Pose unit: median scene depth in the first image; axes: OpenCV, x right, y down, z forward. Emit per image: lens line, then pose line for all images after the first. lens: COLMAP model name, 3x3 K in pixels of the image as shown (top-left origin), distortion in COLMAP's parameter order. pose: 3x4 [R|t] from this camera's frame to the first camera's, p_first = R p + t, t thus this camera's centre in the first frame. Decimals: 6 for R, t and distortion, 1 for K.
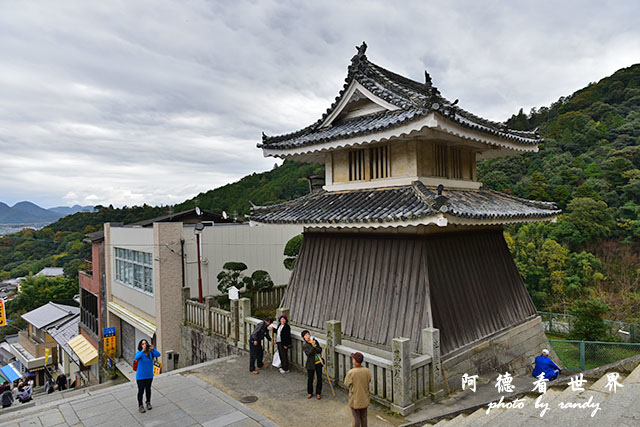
lens RADIAL K [[429.7, 0, 319.7], [0, 429.7, 215.1], [0, 0, 1]] dist [-0.000003, 0.000155]
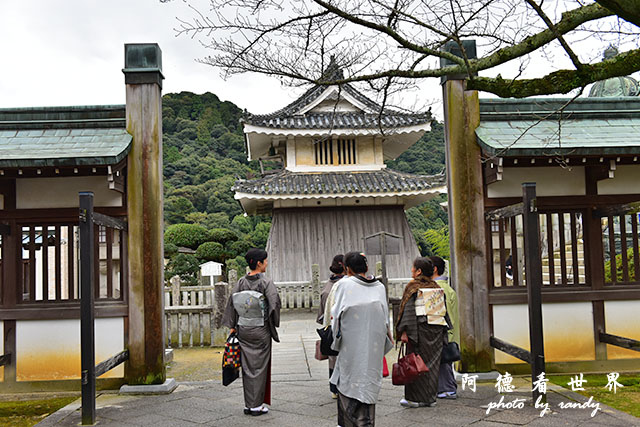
lens RADIAL K [[664.1, 0, 318.5], [0, 664.1, 214.8], [0, 0, 1]] dist [0.014491, 0.000000]
pose [[0.623556, 0.057936, 0.779629, -1.329455], [0.021479, 0.995604, -0.091165, 0.222349], [-0.781484, 0.073592, 0.619571, -0.116326]]
